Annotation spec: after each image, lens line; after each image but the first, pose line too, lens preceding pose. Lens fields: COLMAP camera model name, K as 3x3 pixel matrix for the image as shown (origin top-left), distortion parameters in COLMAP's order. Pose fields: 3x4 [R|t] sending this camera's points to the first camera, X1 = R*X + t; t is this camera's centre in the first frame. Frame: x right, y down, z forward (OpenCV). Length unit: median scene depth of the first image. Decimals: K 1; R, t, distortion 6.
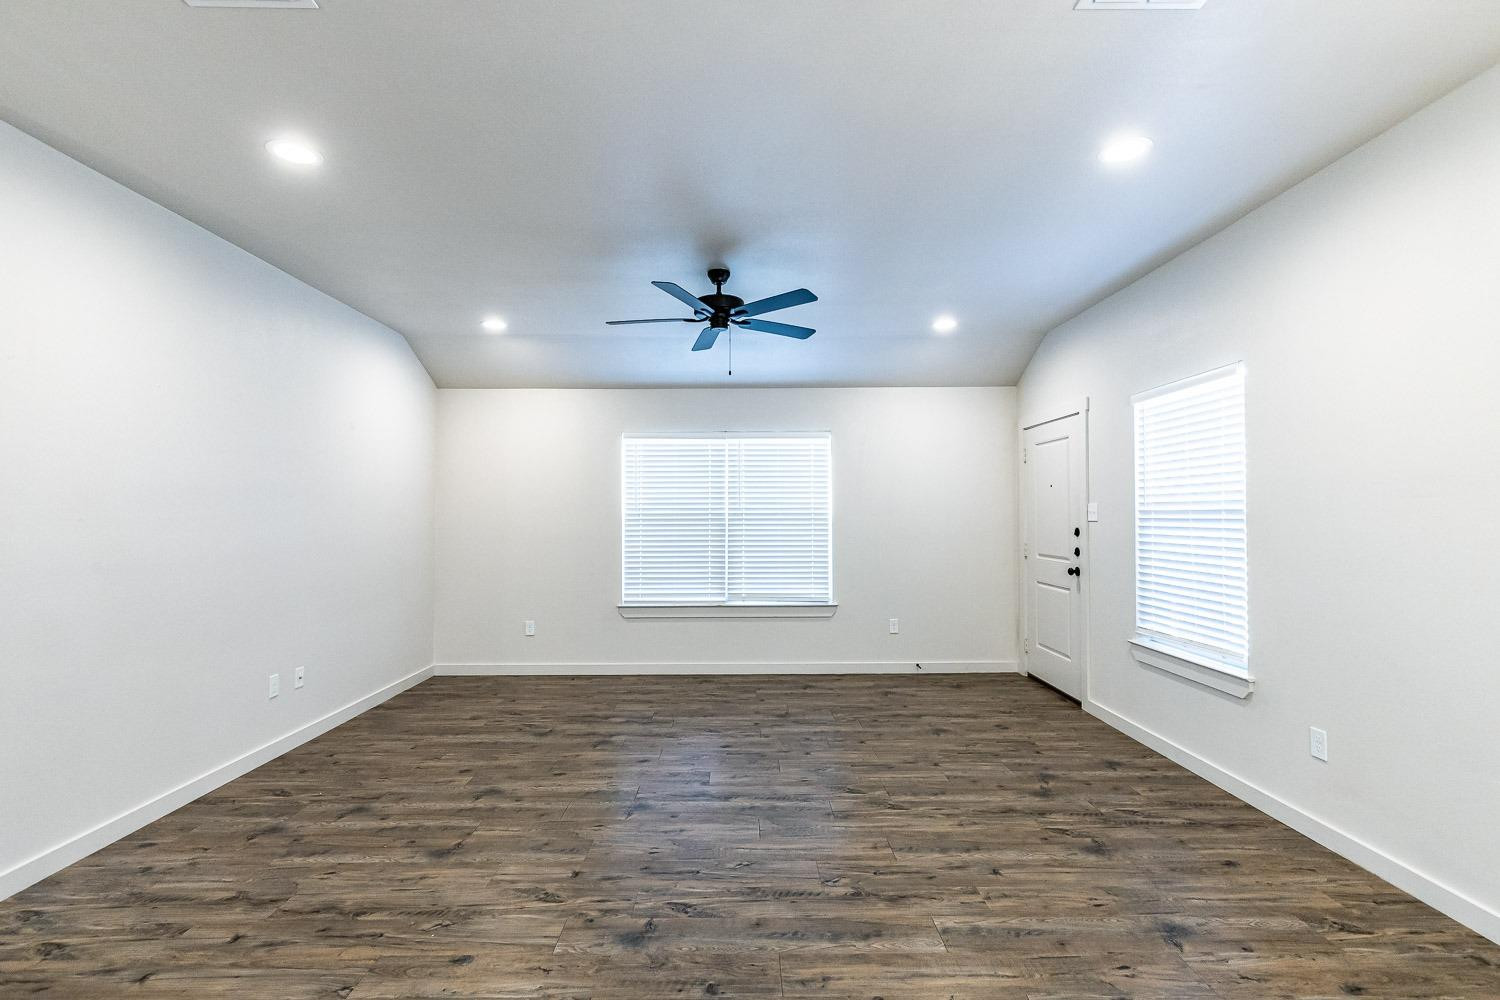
lens RADIAL K [[677.8, 0, 754.2], [0, 677.8, 503.2], [0, 0, 1]] dist [0.006056, -0.000367]
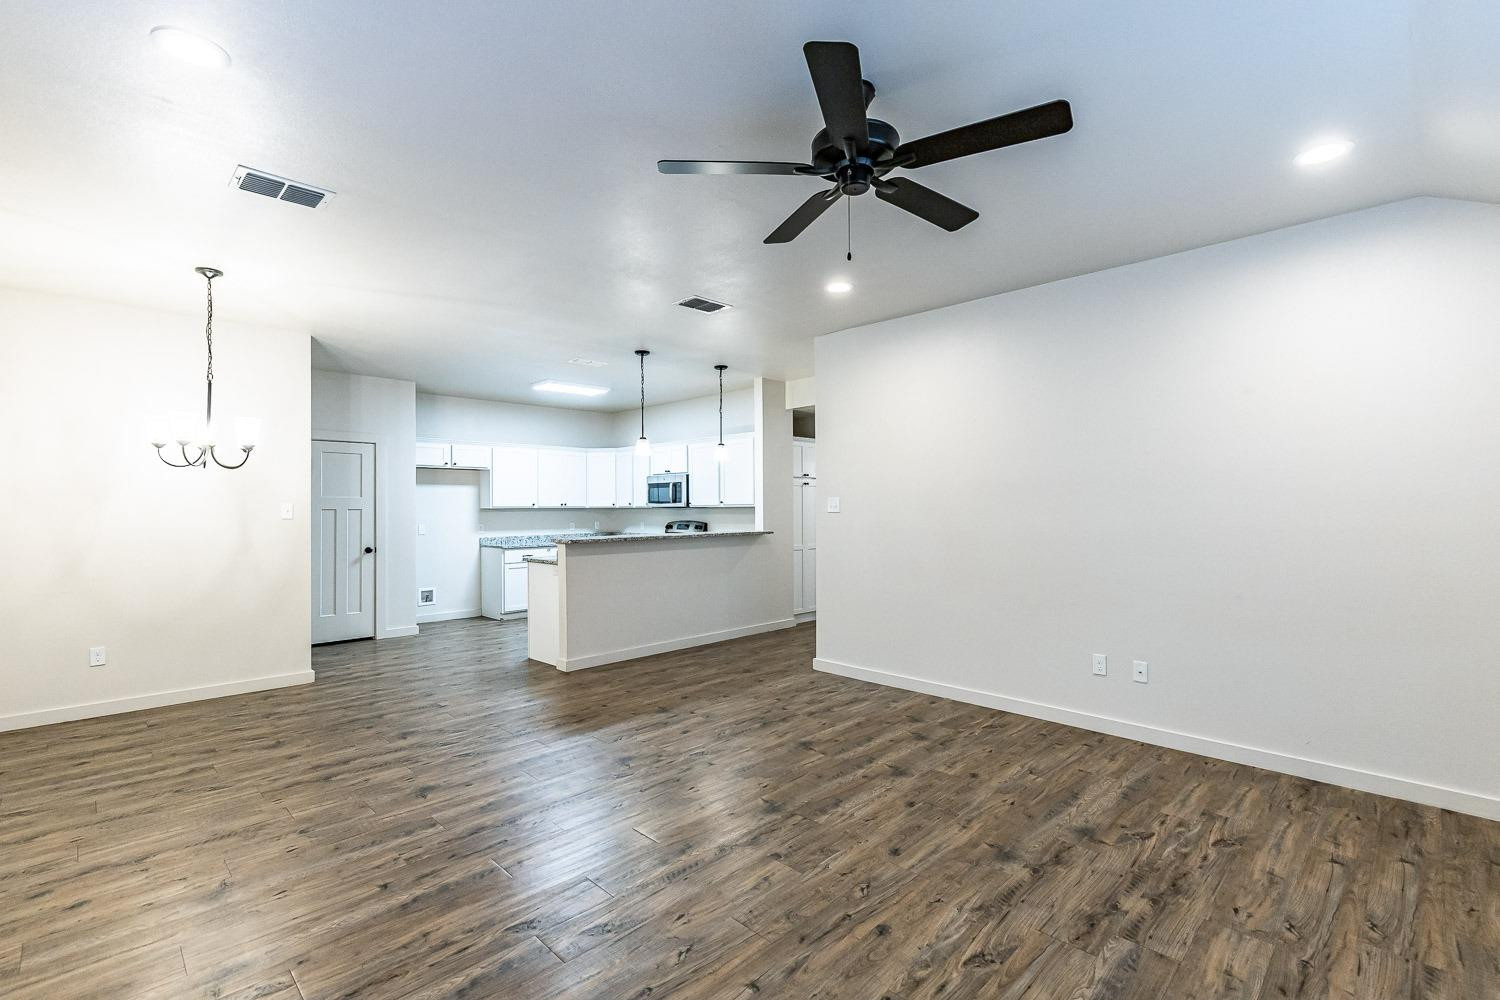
lens RADIAL K [[676.4, 0, 726.9], [0, 676.4, 503.4], [0, 0, 1]] dist [0.004833, 0.000231]
pose [[-0.738721, 0.002722, -0.674005, 0.484192], [0.016834, 0.999754, -0.014413, 0.024558], [0.673801, -0.021993, -0.738586, 1.540298]]
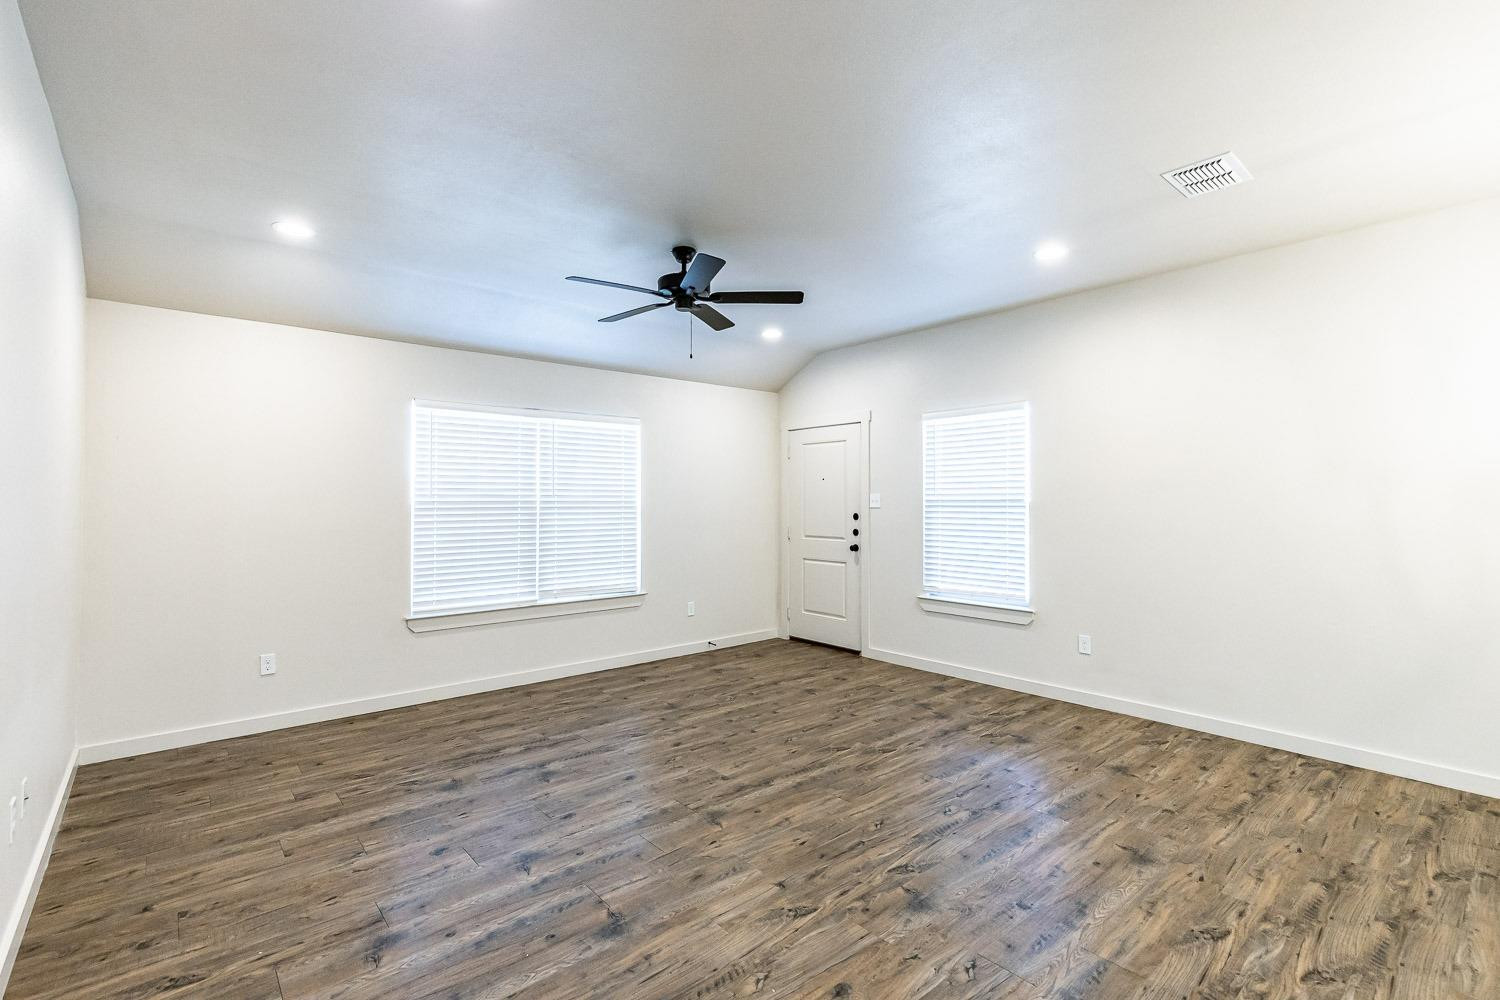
lens RADIAL K [[677.8, 0, 754.2], [0, 677.8, 503.2], [0, 0, 1]] dist [0.006056, -0.000367]
pose [[0.764630, 0.000013, 0.644470, -0.667743], [-0.009964, 0.999881, 0.011802, 0.007707], [-0.644393, -0.015445, 0.764538, 0.237929]]
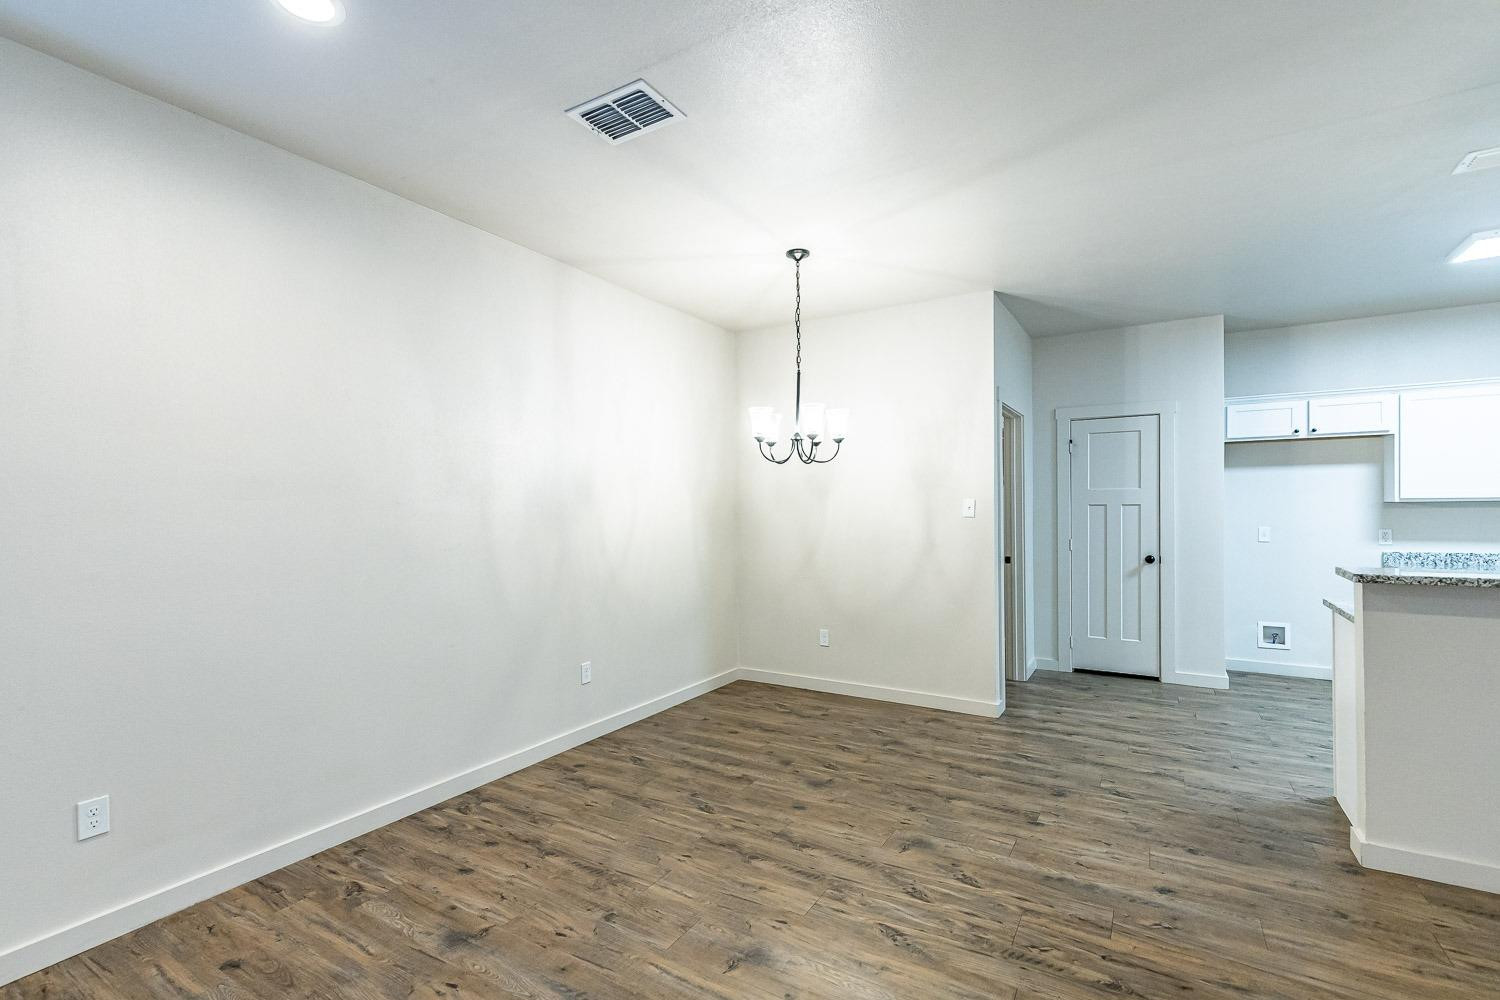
lens RADIAL K [[674.2, 0, 751.4], [0, 674.2, 512.4], [0, 0, 1]] dist [0.008312, -0.000798]
pose [[-0.844302, 0.007404, 0.535816, -0.169655], [0.004790, 0.999969, -0.006270, 0.017723], [-0.535846, -0.002727, -0.844311, 1.044892]]
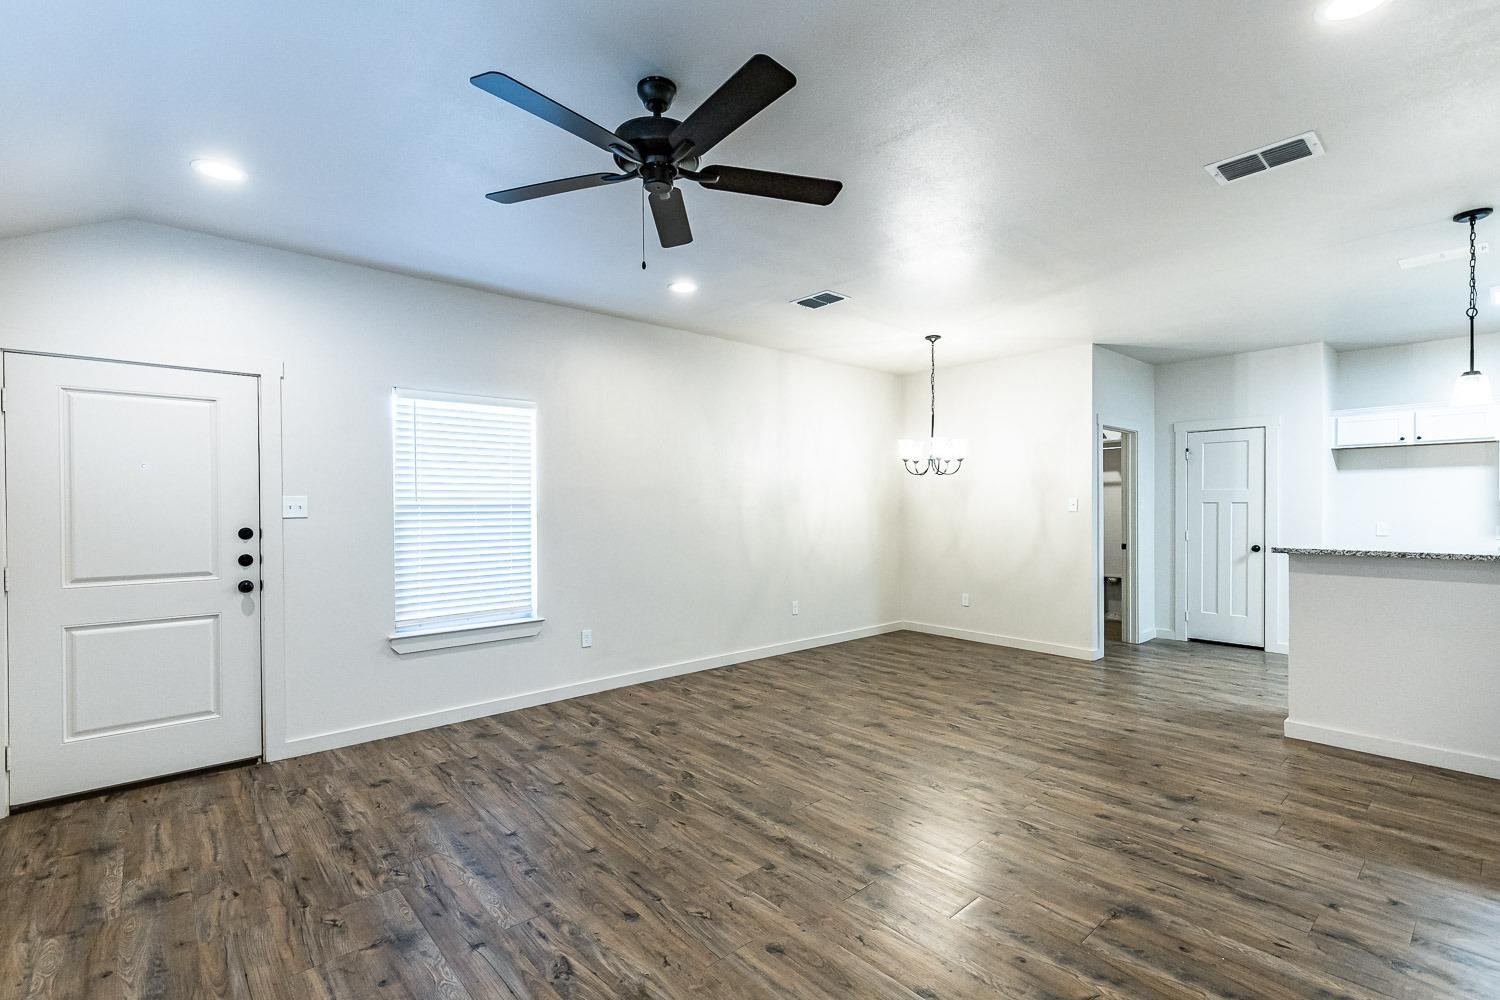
lens RADIAL K [[666.5, 0, 746.3], [0, 666.5, 516.3], [0, 0, 1]] dist [0.007029, -0.000825]
pose [[-0.643448, -0.006439, 0.765463, -0.613444], [-0.003172, 0.999978, 0.005746, 0.025998], [-0.765484, 0.001270, -0.643454, 1.491376]]
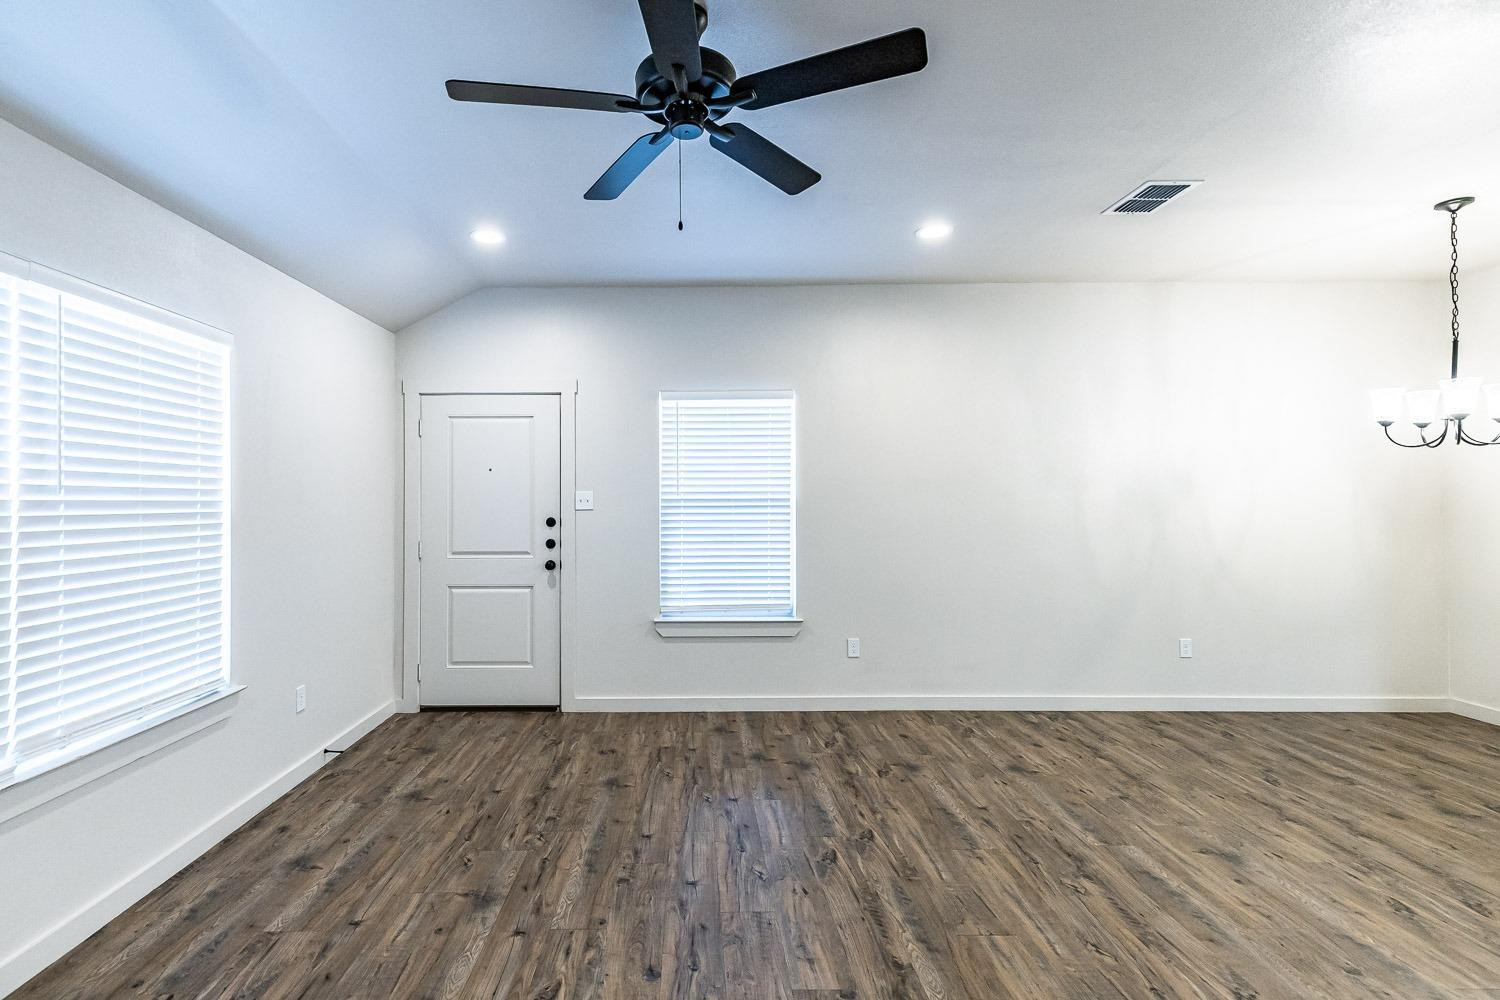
lens RADIAL K [[687.4, 0, 696.3], [0, 687.4, 498.9], [0, 0, 1]] dist [0.009567, -0.001230]
pose [[0.017826, 0.004615, 0.999830, -0.631180], [-0.010320, 0.999937, -0.004431, 0.019632], [-0.999788, -0.010239, 0.017872, 1.118012]]
